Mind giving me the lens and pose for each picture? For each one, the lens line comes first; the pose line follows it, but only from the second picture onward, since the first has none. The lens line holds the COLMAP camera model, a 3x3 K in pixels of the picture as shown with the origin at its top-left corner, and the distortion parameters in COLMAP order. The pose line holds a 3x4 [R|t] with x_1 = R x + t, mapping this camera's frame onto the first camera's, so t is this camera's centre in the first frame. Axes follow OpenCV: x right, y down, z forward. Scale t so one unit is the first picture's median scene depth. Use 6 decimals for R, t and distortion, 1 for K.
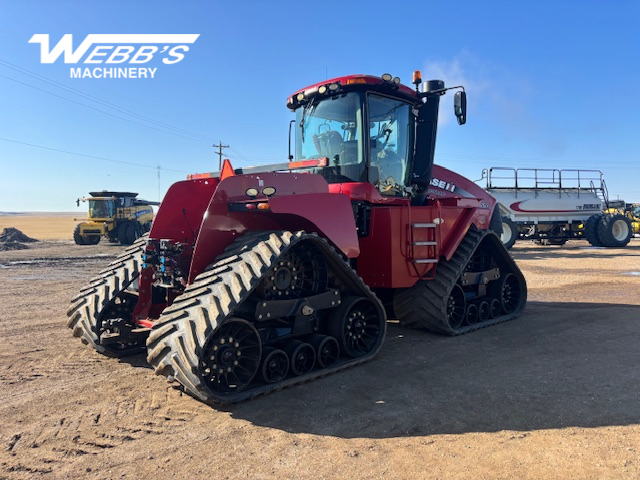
lens RADIAL K [[473.3, 0, 320.0], [0, 473.3, 240.0], [0, 0, 1]] dist [0.086583, -0.107948]
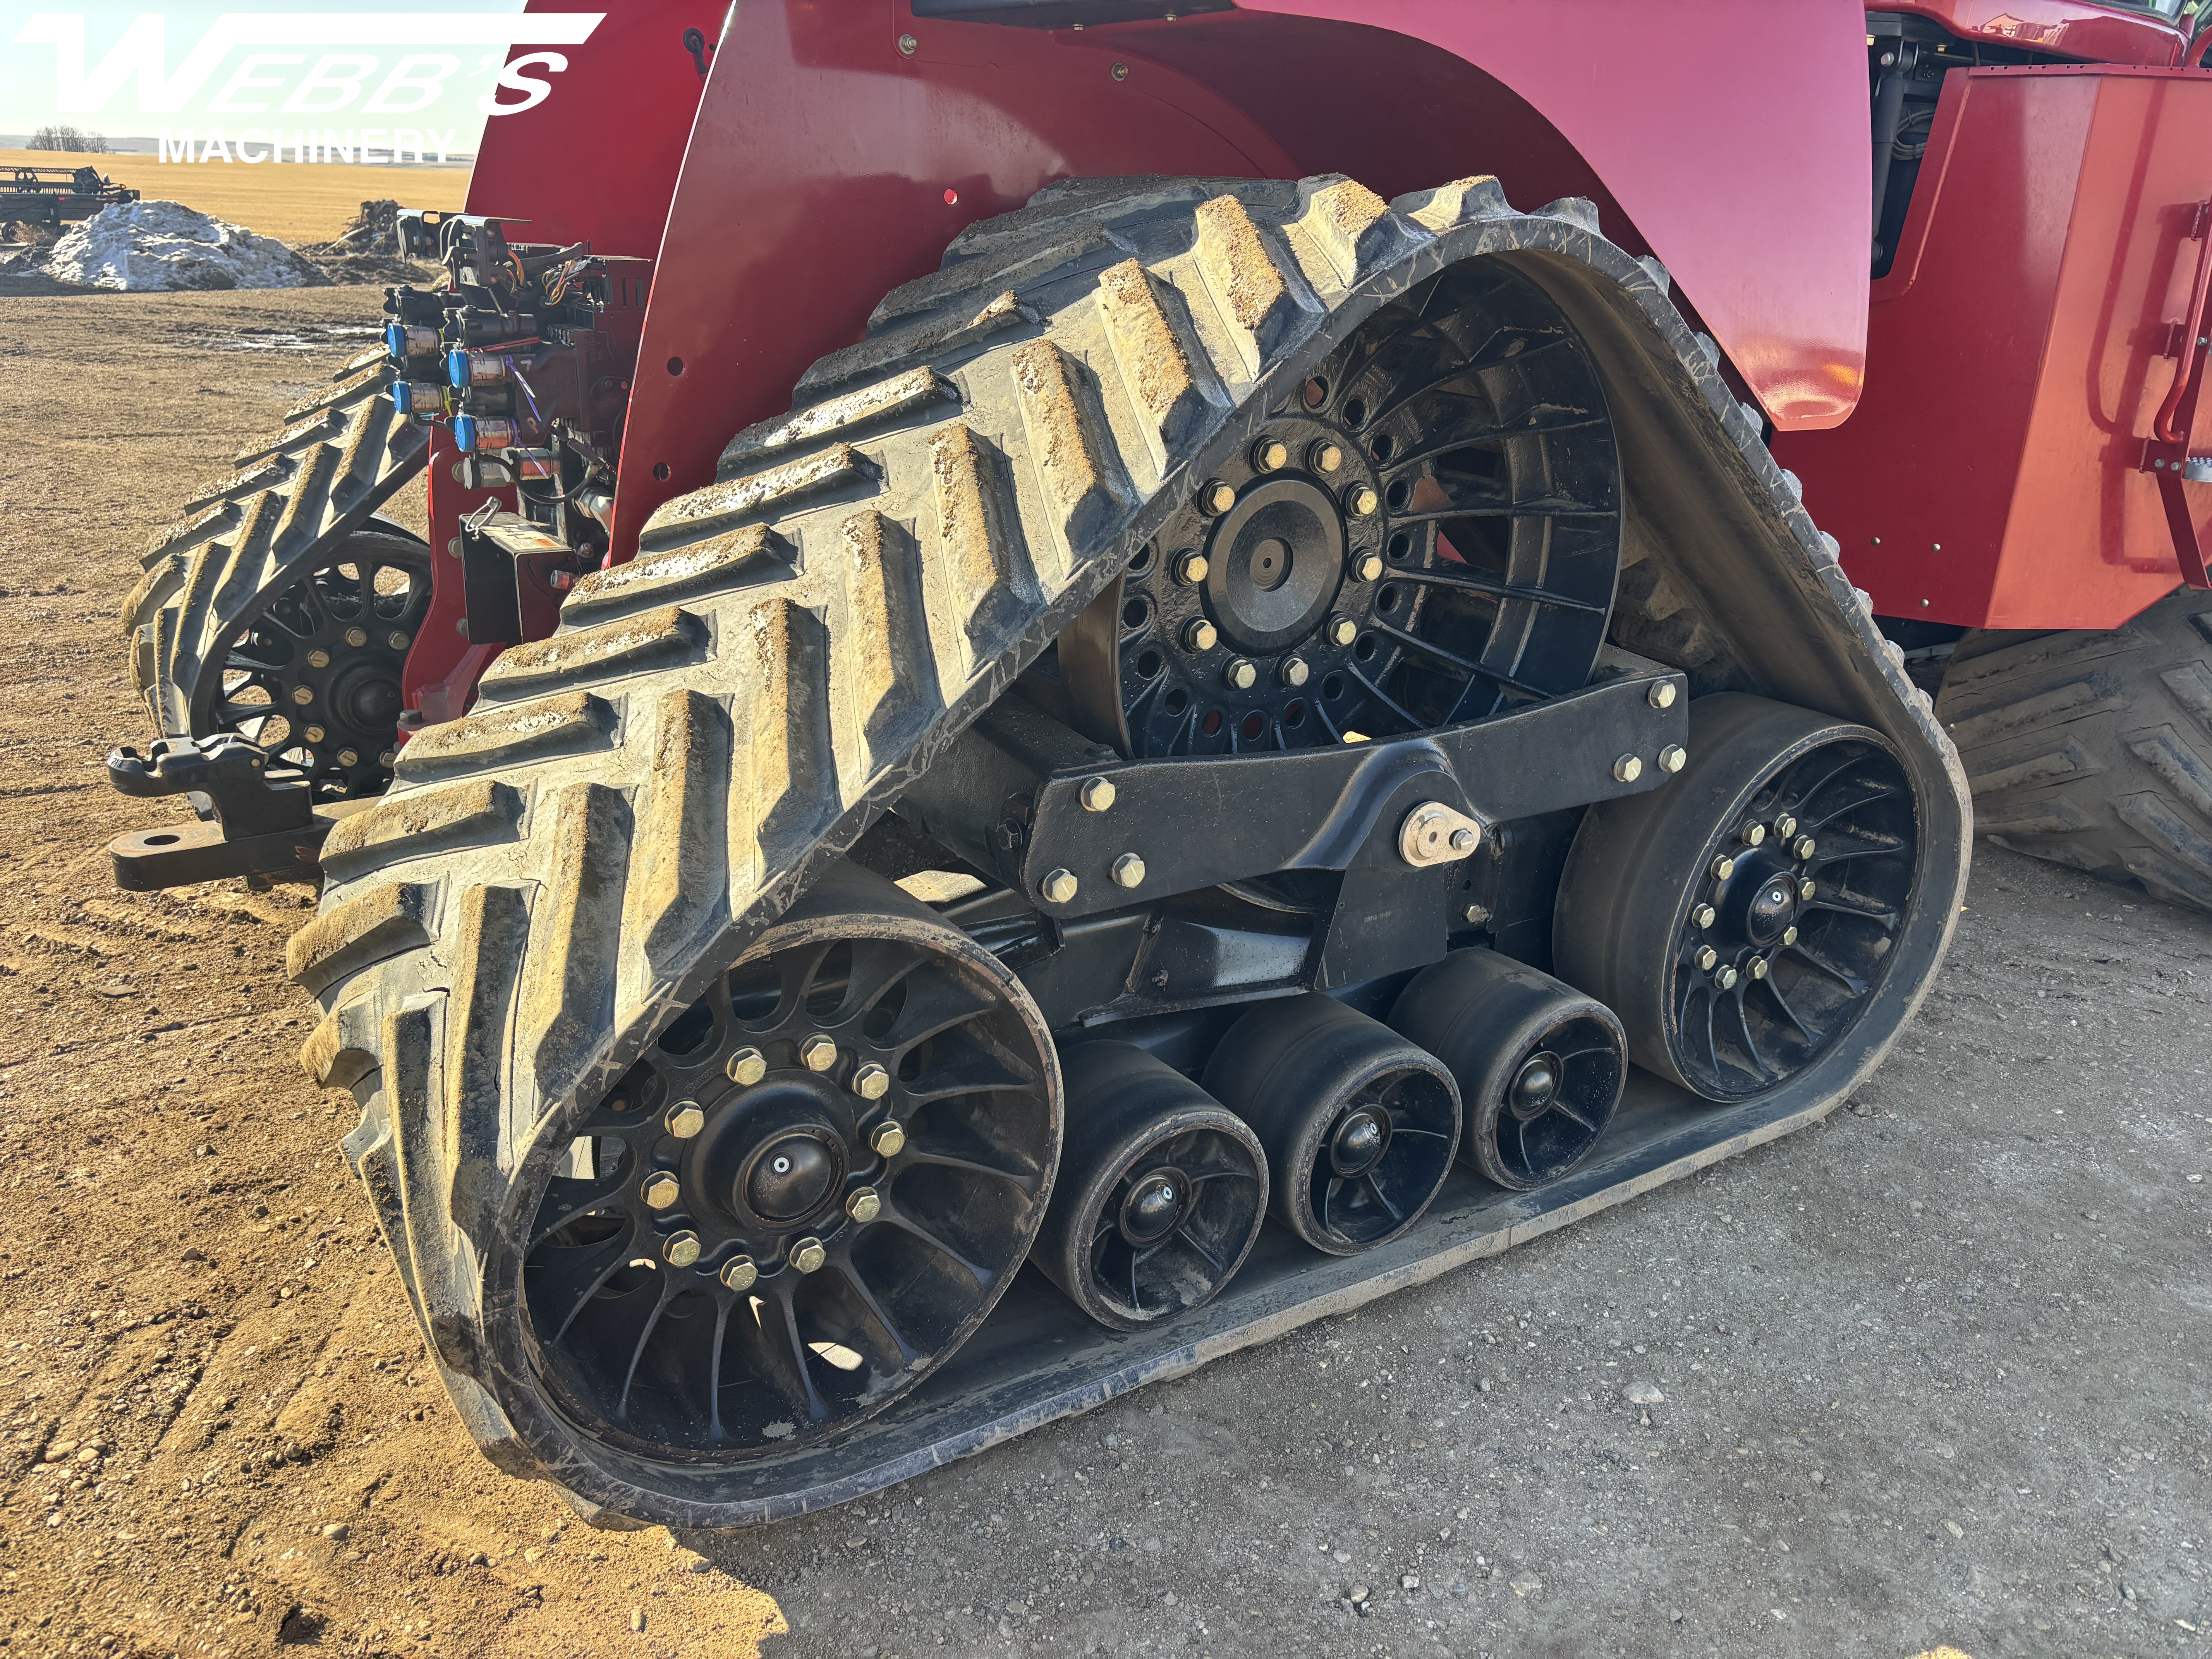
lens RADIAL K [[1635.7, 0, 1106.0], [0, 1635.7, 829.5], [0, 0, 1]] dist [0.086583, -0.107948]
pose [[0.977417, 0.109754, -0.180582, -0.034544], [-0.049347, 0.949466, 0.309966, 0.010028], [0.205476, -0.294055, 0.933441, 0.549598]]
